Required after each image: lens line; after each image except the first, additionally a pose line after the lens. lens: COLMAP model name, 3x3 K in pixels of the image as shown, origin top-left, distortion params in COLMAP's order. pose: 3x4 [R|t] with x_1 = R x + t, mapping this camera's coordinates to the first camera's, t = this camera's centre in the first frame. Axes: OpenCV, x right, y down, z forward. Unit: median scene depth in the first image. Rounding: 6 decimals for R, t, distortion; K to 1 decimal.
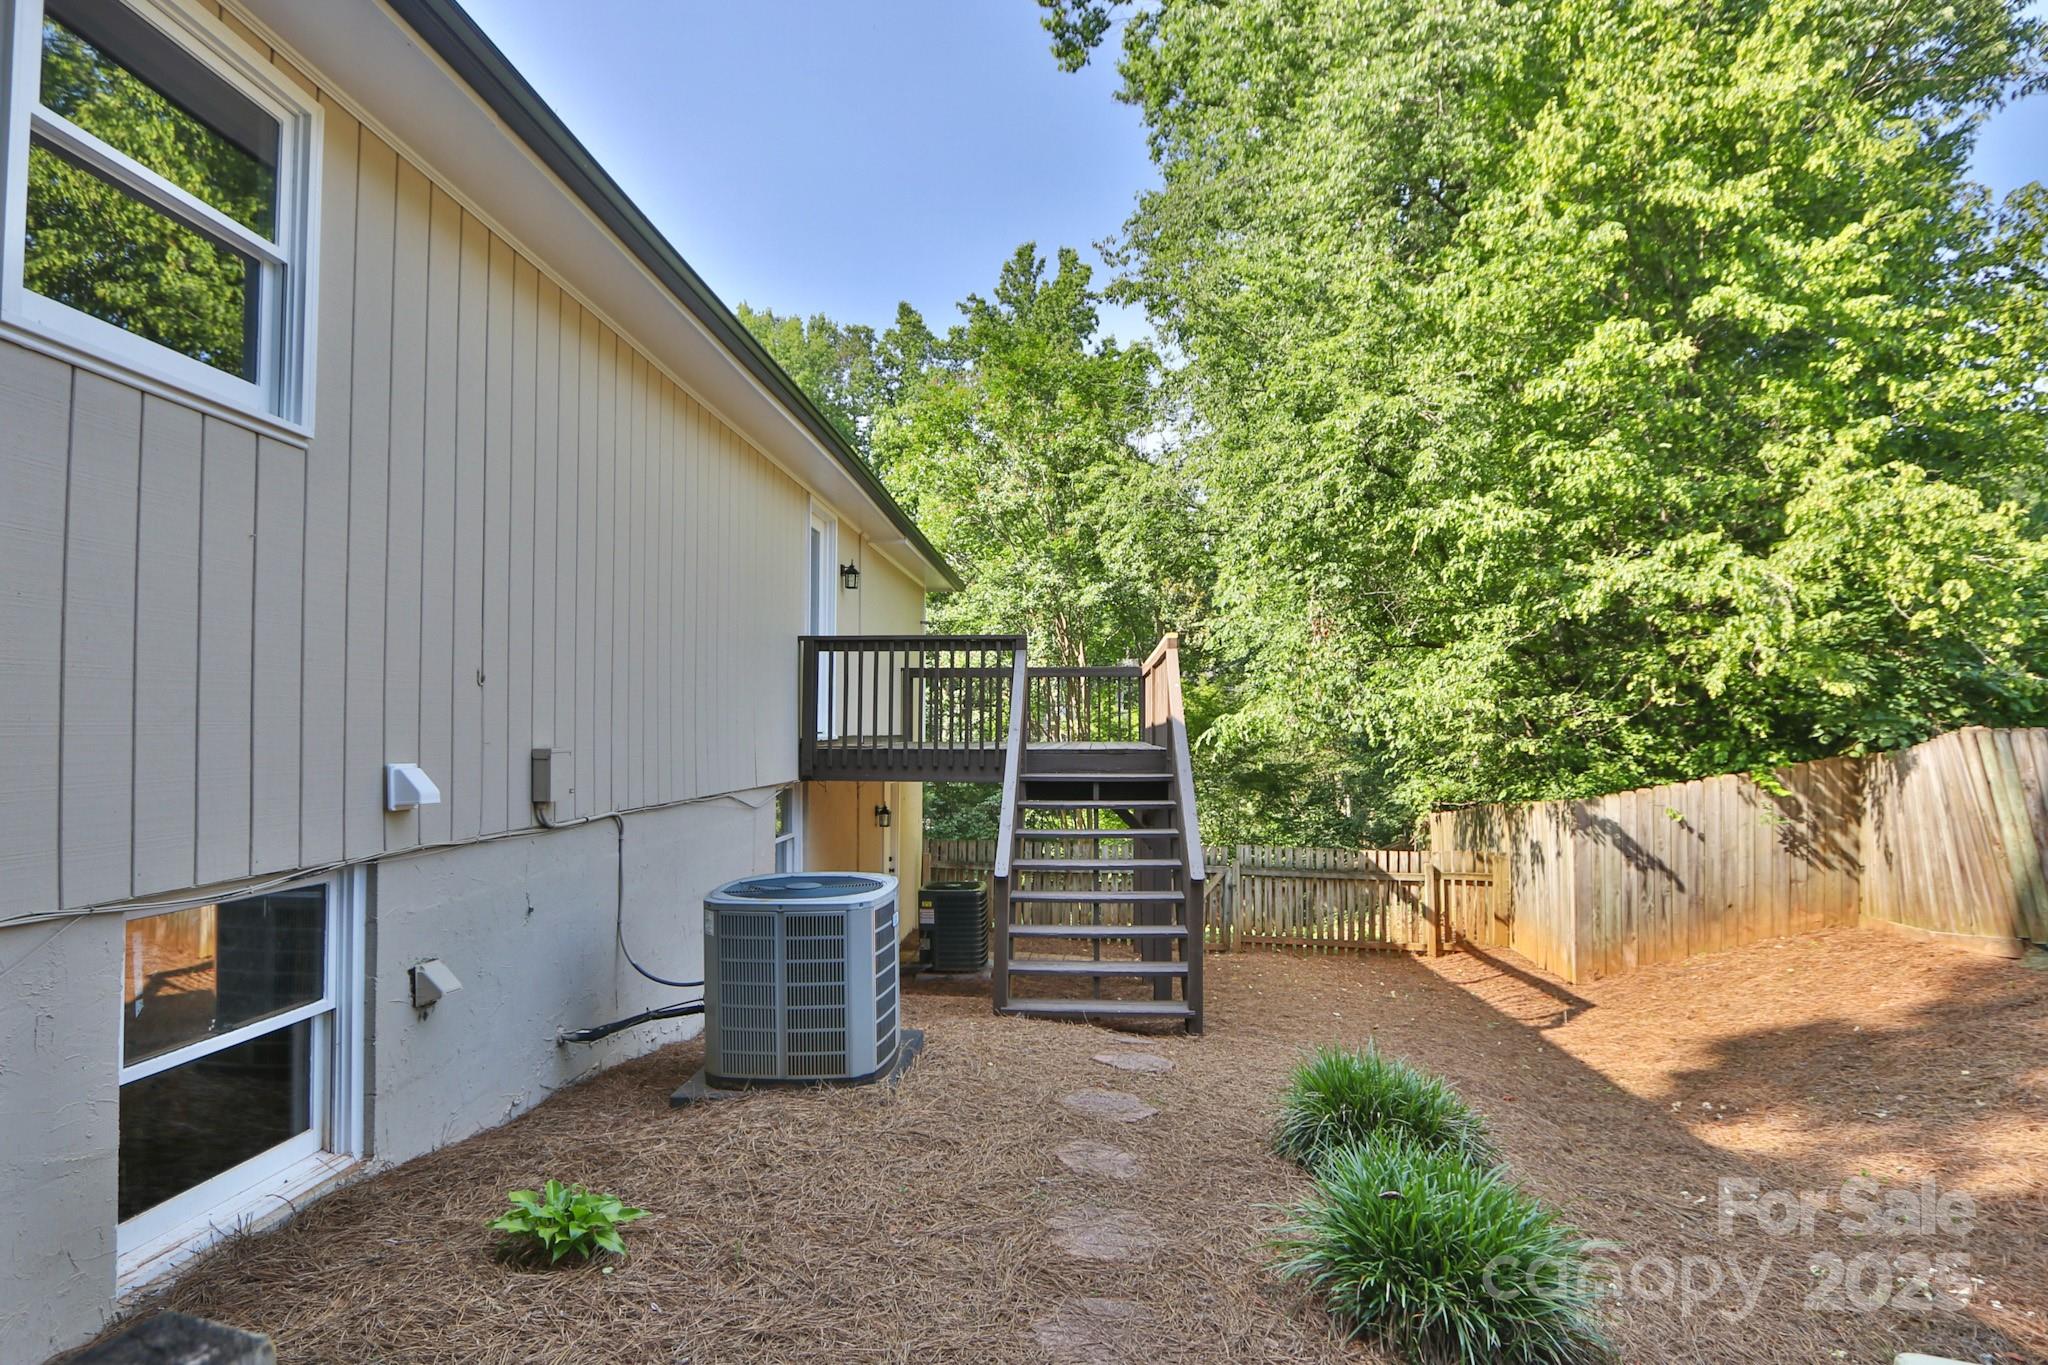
lens RADIAL K [[1101.1, 0, 1020.7], [0, 1101.1, 697.0], [0, 0, 1]] dist [-0.004253, -0.000396]
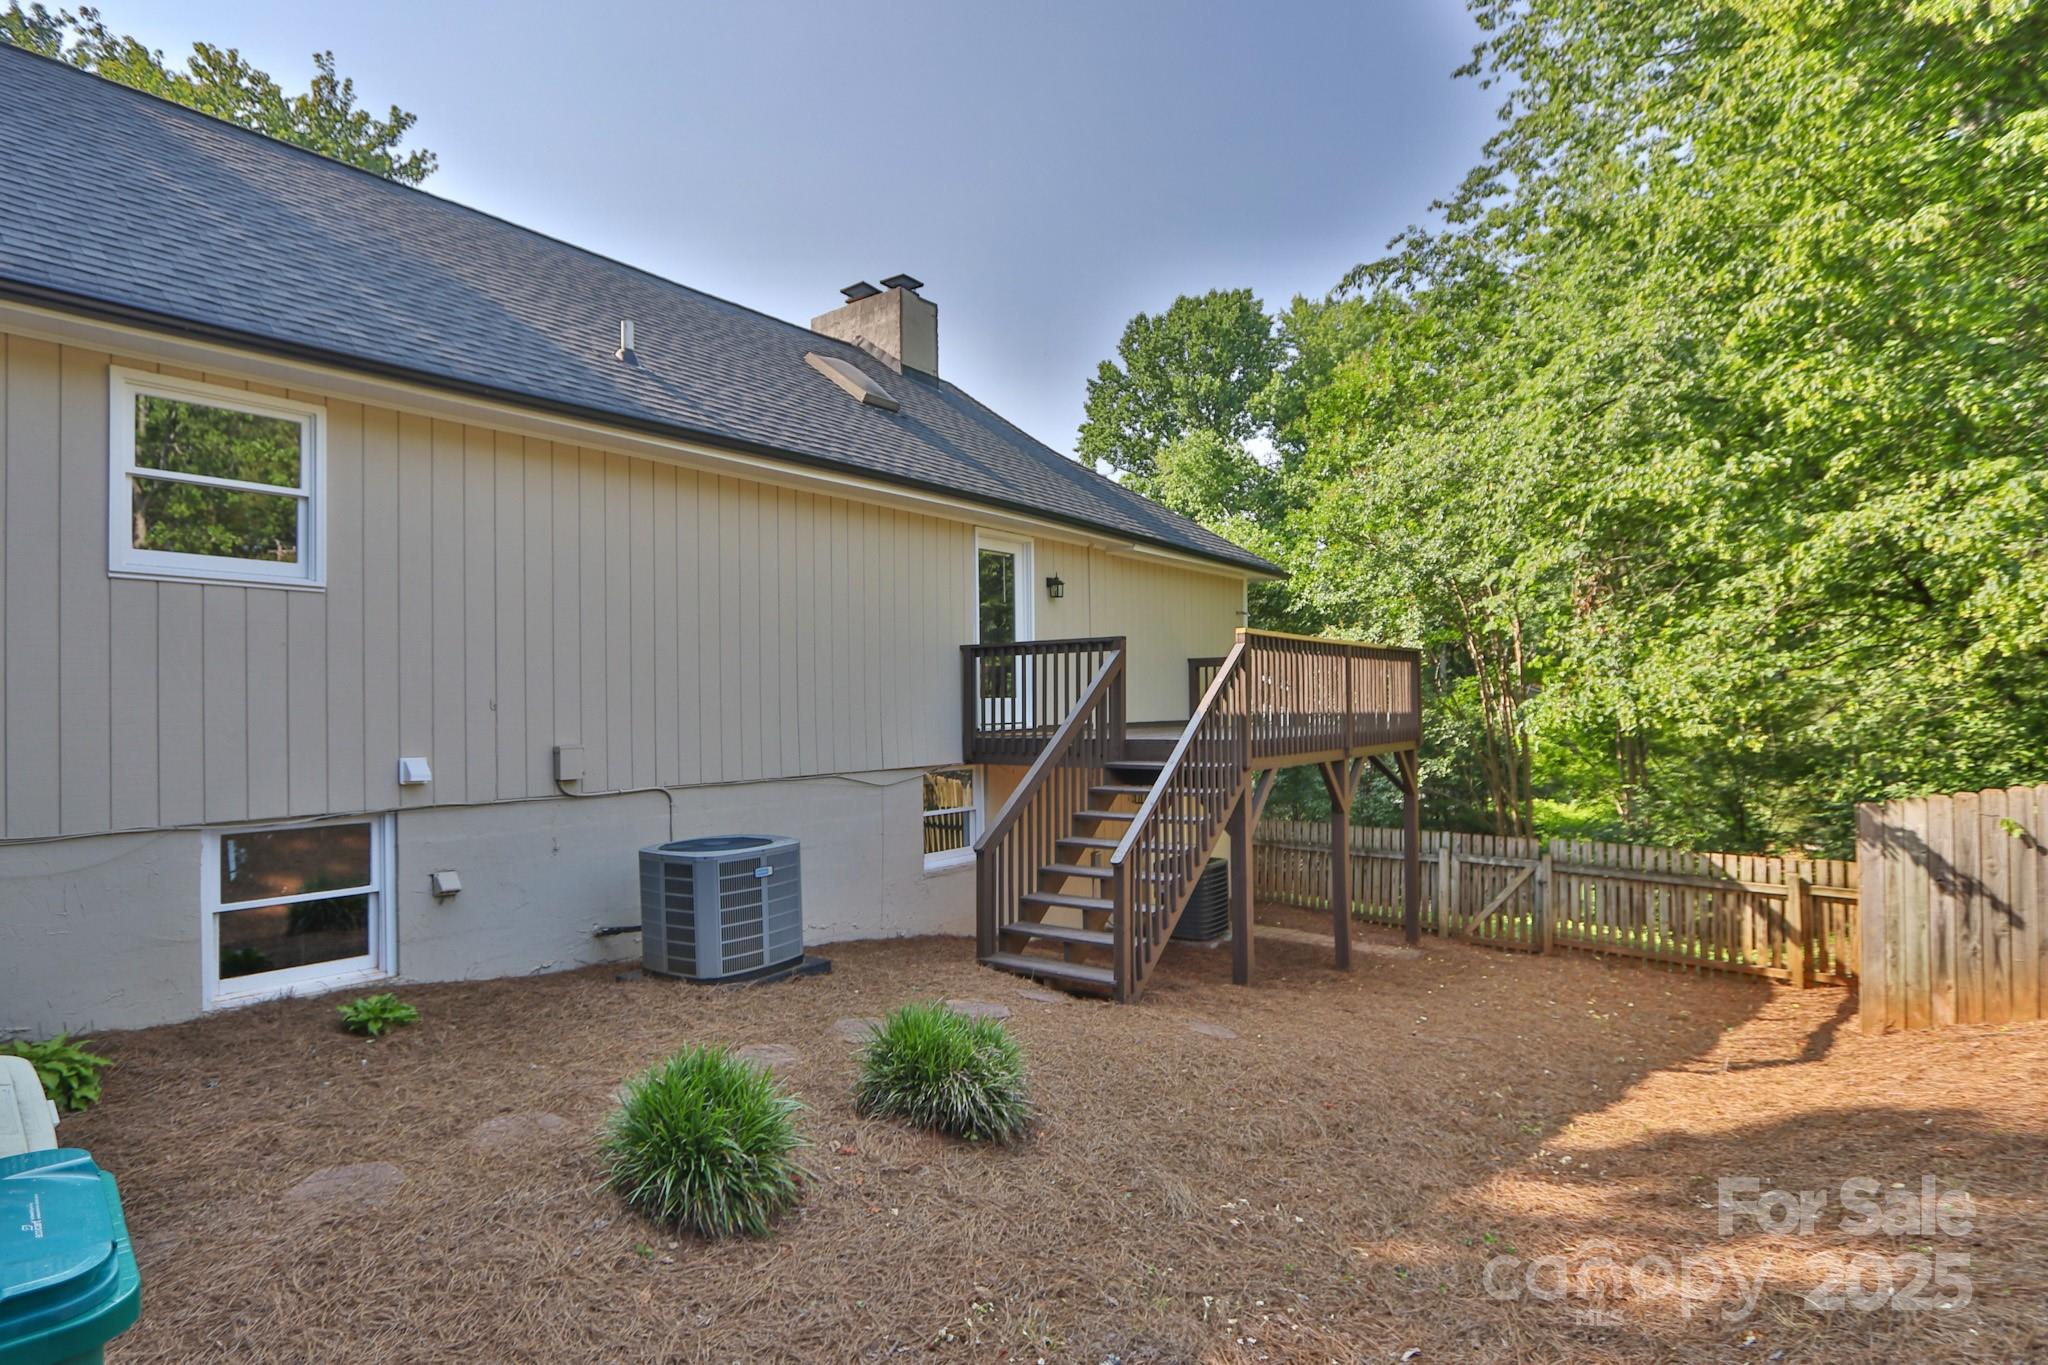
lens RADIAL K [[1050.5, 0, 999.8], [0, 1050.5, 687.3], [0, 0, 1]] dist [-0.013376, -0.001464]
pose [[0.837161, -0.021360, -0.546540, 0.625084], [0.028981, 0.999566, 0.005326, -0.017856], [0.546188, -0.020298, 0.837416, 0.060929]]
